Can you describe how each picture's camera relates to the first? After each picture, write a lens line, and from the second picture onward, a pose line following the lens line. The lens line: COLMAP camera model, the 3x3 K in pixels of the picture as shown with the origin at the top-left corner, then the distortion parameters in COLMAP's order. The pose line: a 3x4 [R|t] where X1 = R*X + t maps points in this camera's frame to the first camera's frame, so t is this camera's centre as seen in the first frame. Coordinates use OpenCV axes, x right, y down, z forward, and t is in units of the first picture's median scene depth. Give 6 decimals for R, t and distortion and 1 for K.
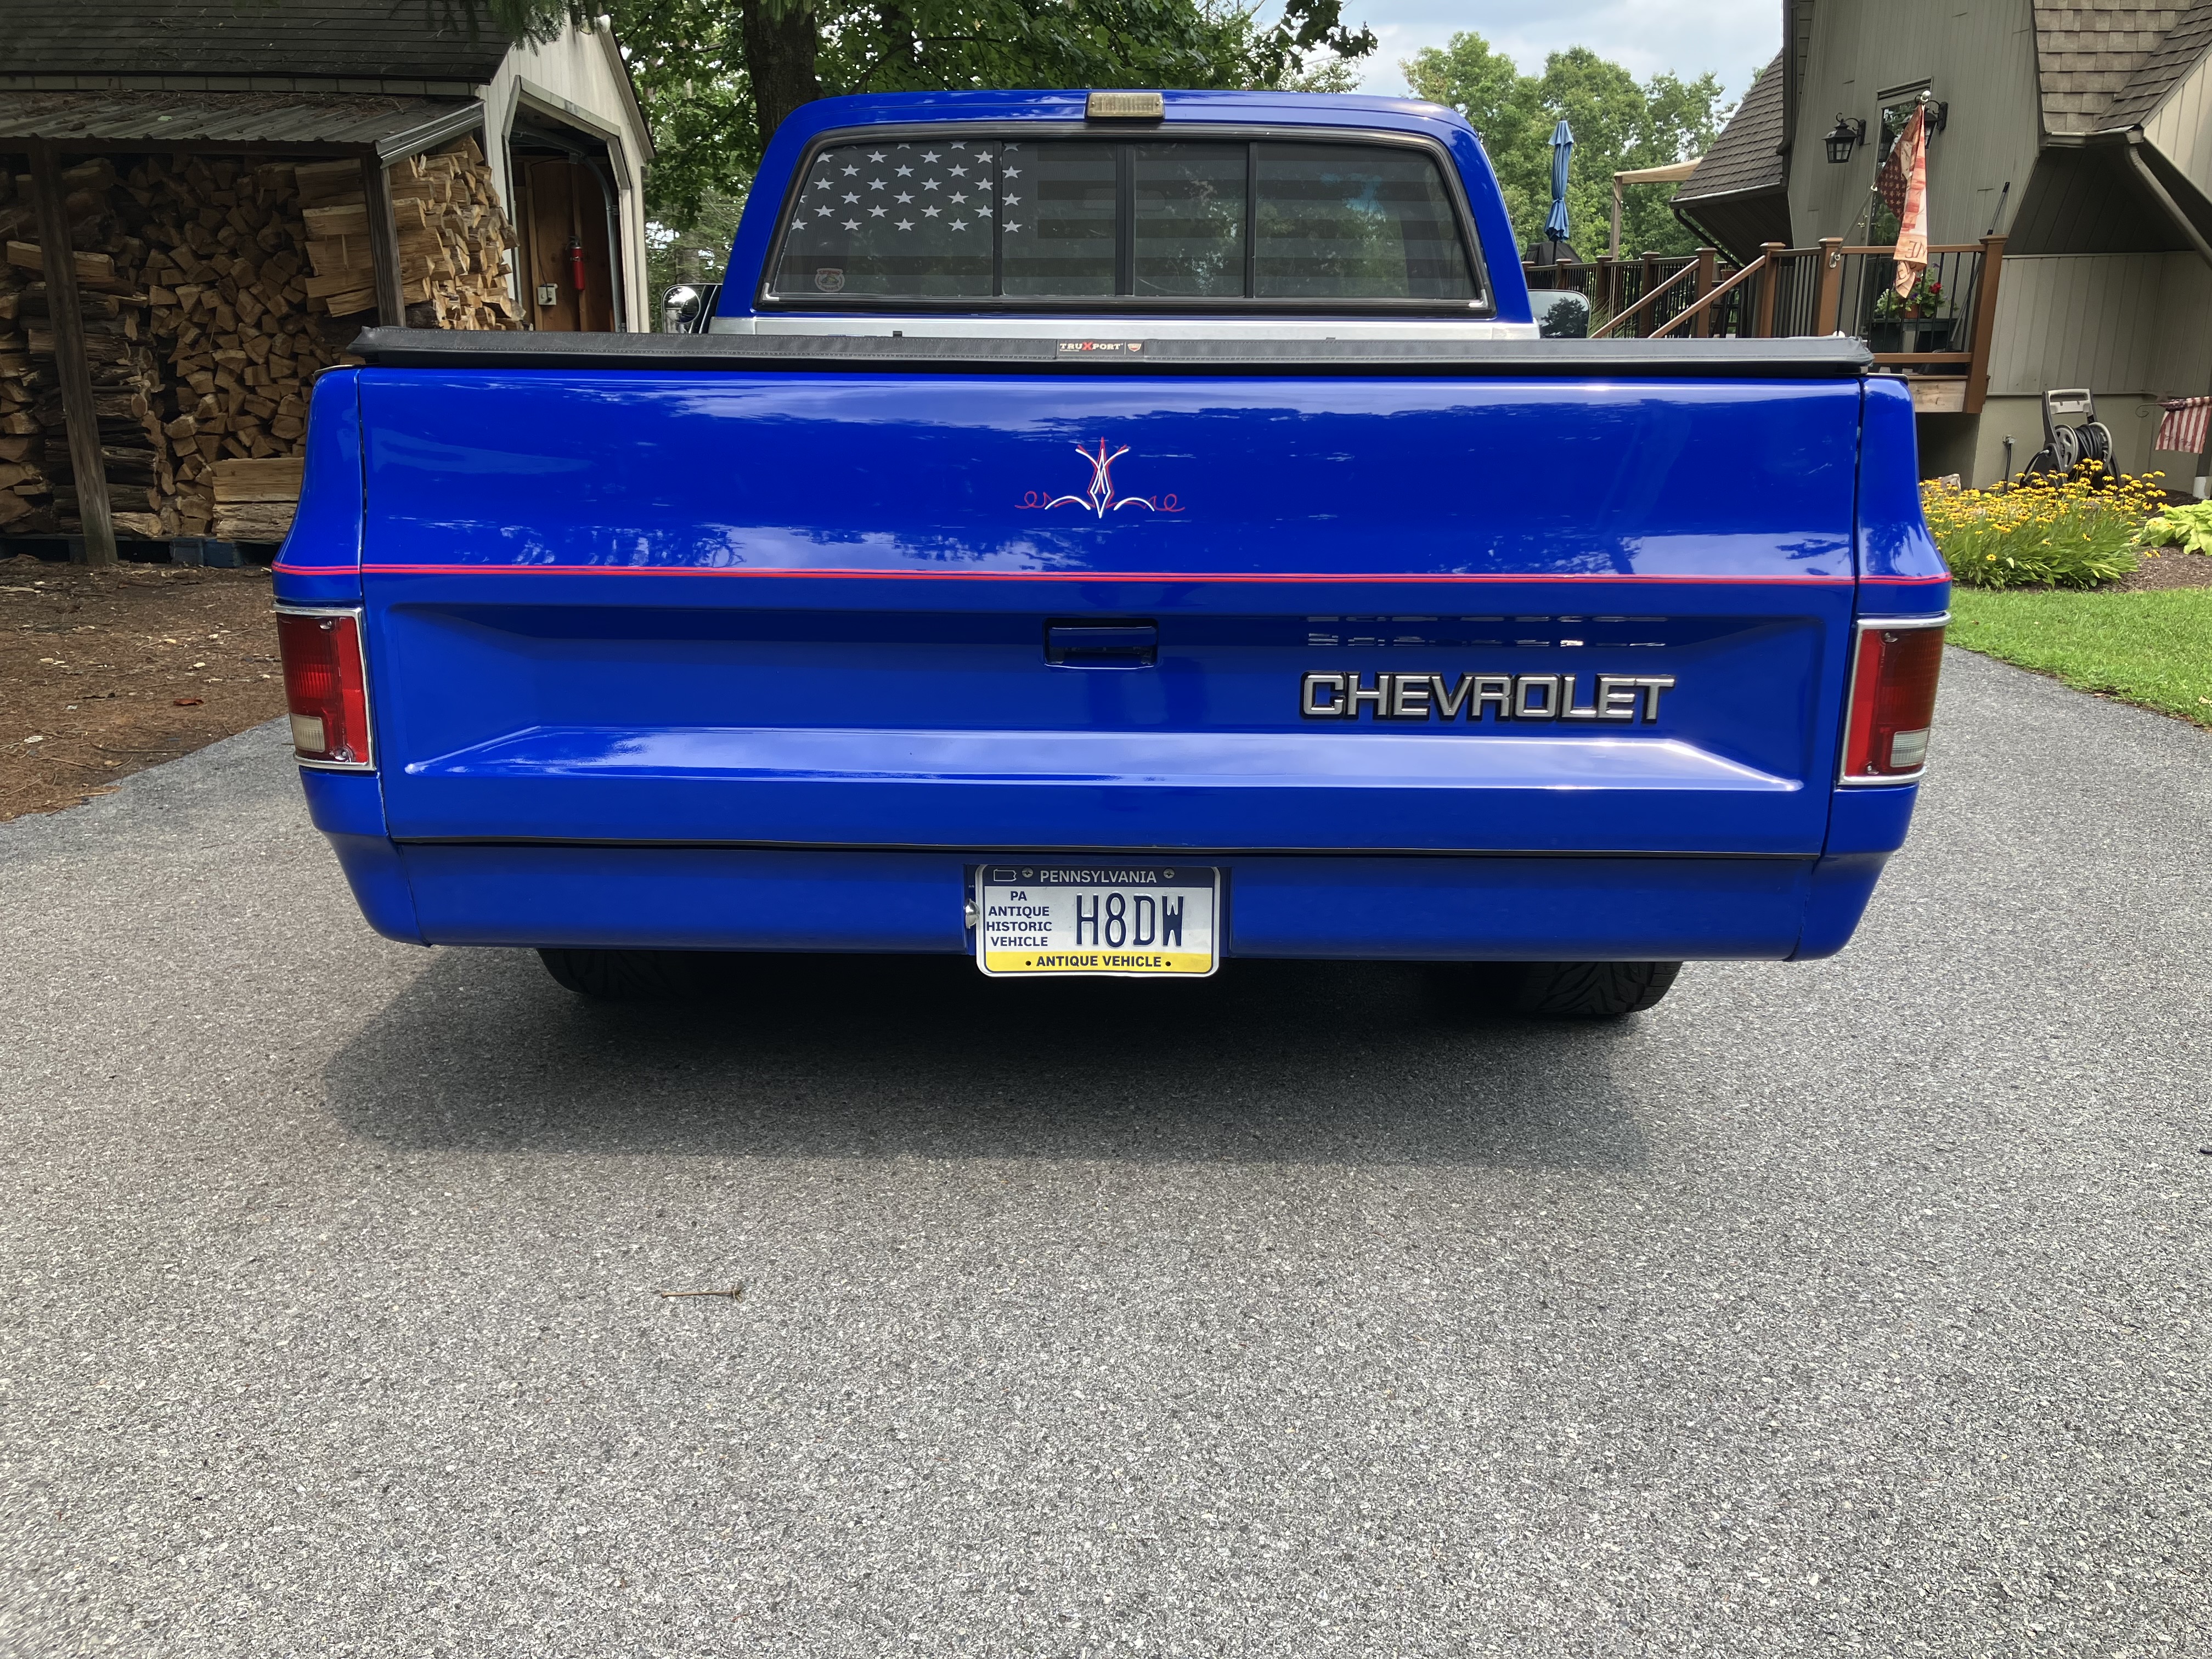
lens RADIAL K [[1822.1, 0, 1096.1], [0, 1822.1, 818.2], [0, 0, 1]] dist [0.056235, -0.056980]
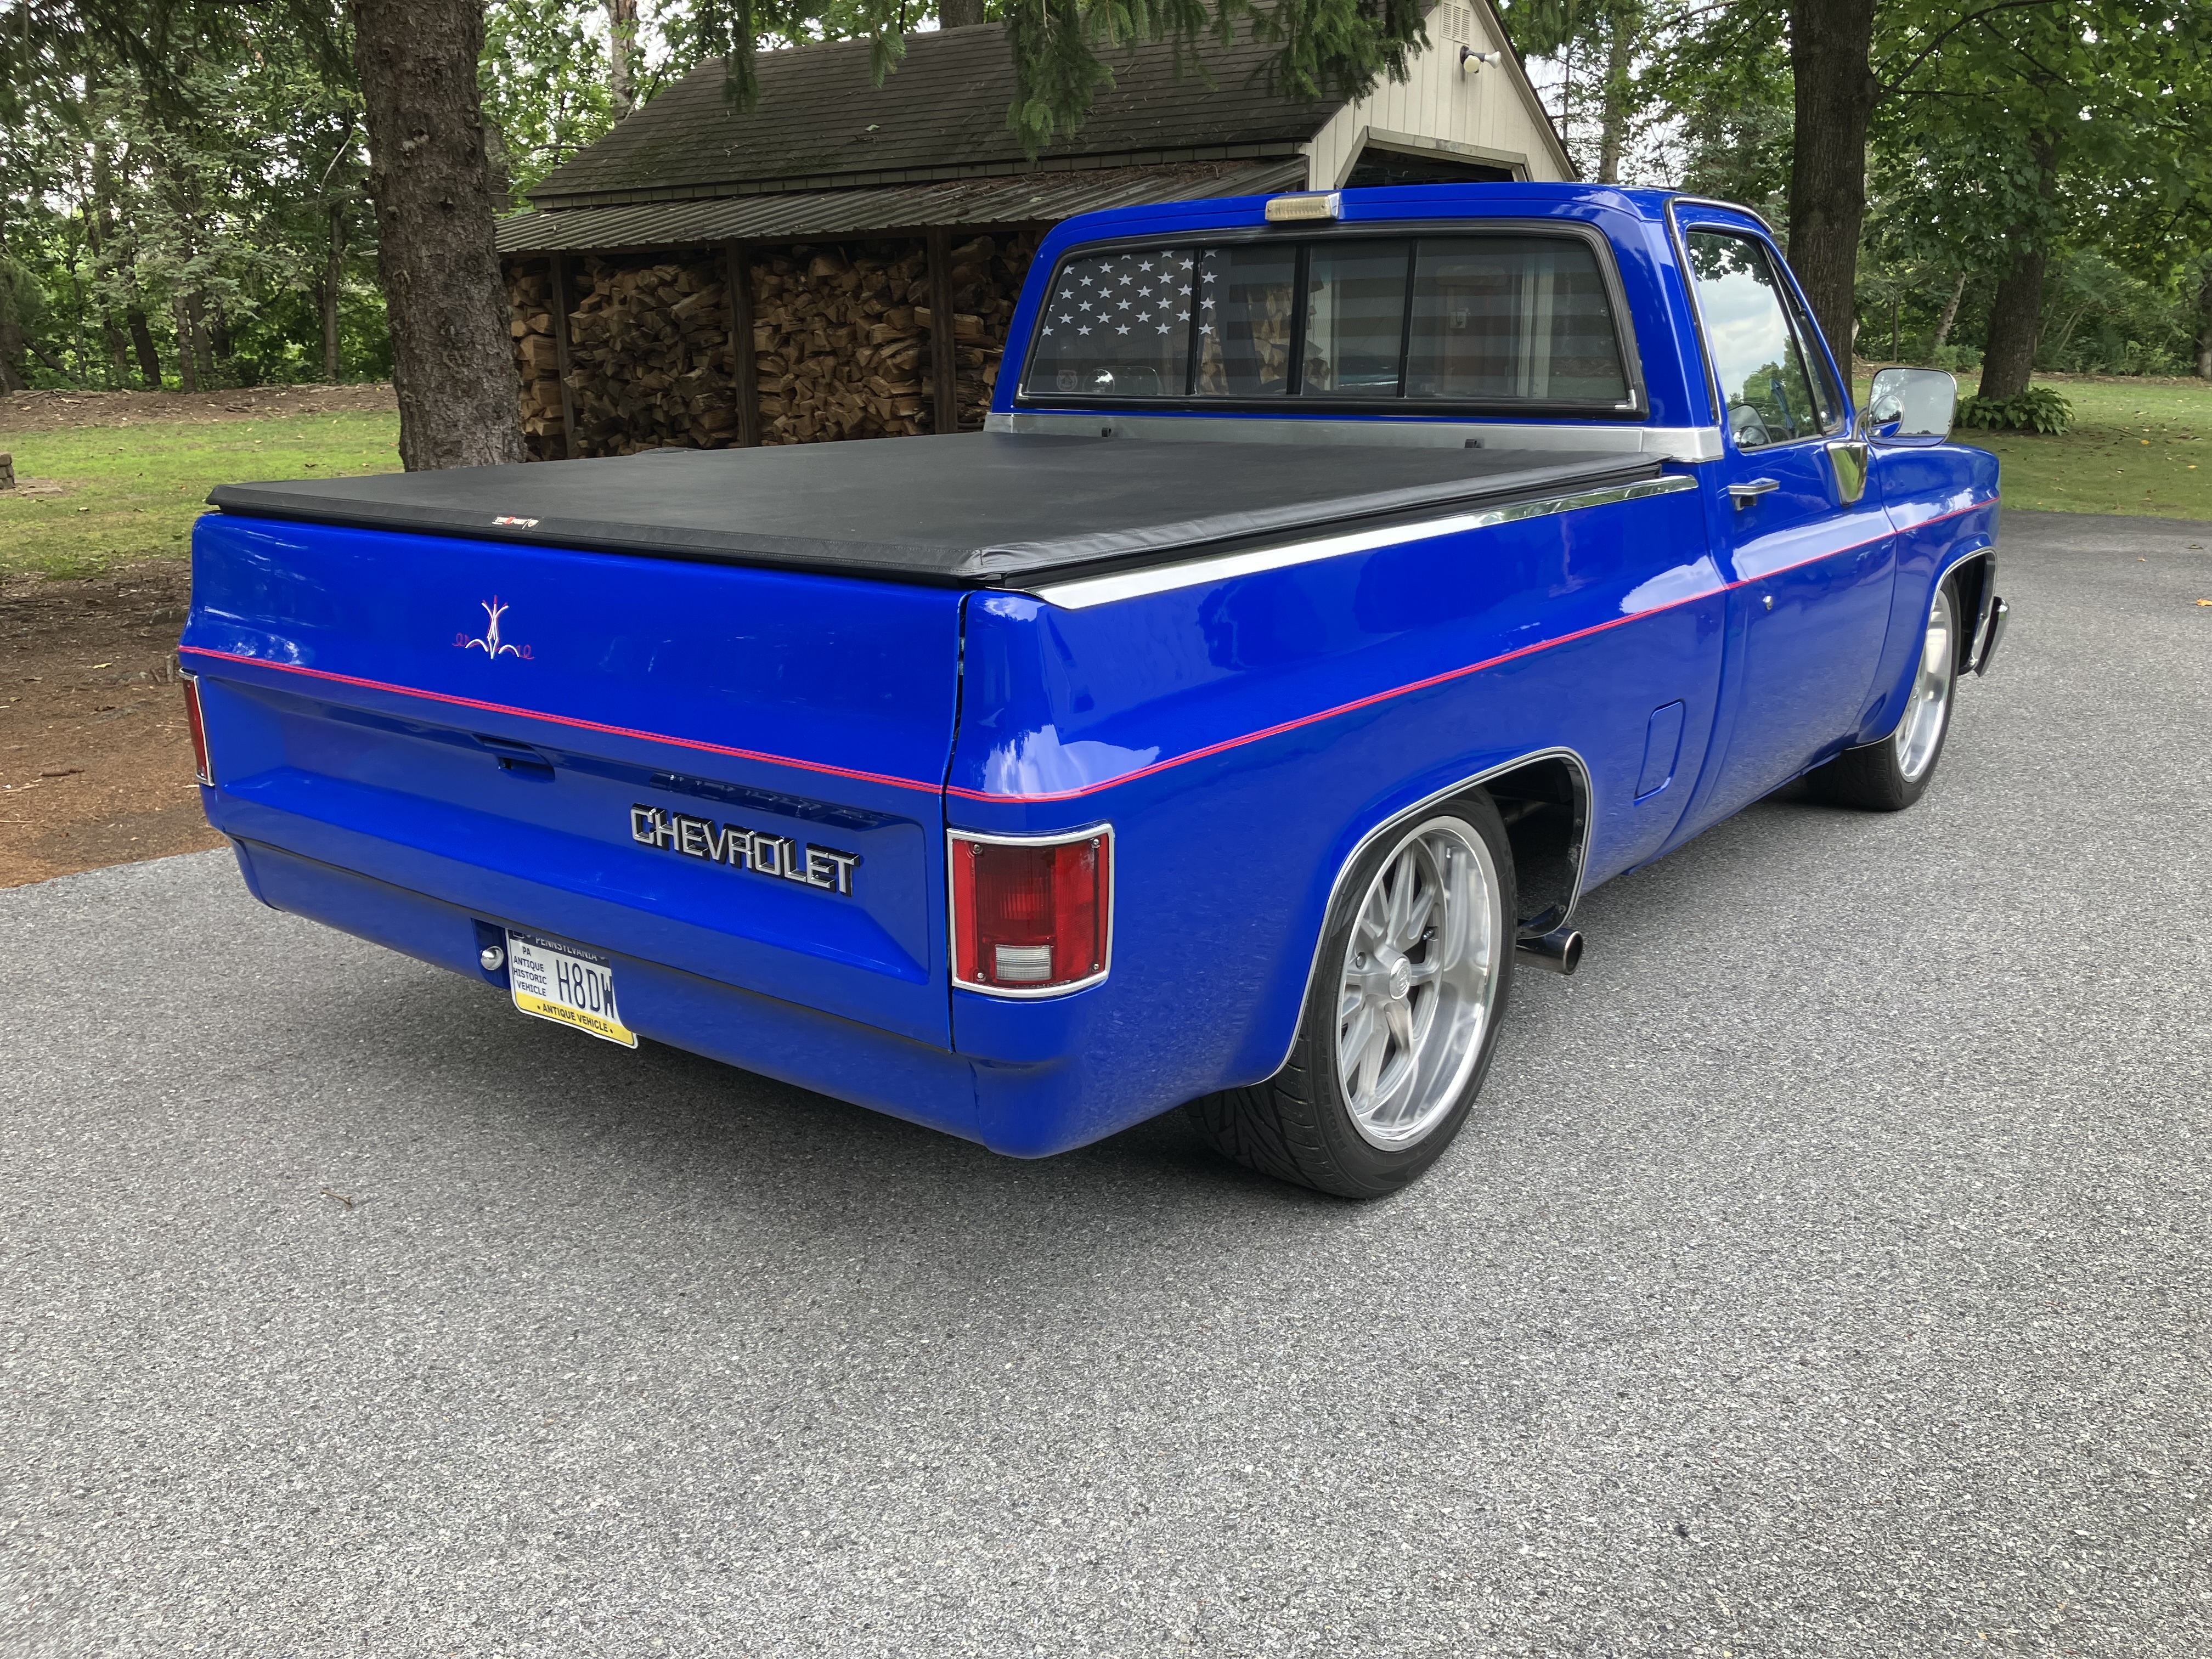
lens RADIAL K [[1822.1, 0, 1087.0], [0, 1822.1, 830.4], [0, 0, 1]] dist [0.056235, -0.056980]
pose [[0.804397, 0.142489, -0.576751, 0.953771], [-0.134250, 0.989297, 0.057171, -0.158142], [0.578724, 0.031441, 0.814917, 0.205915]]
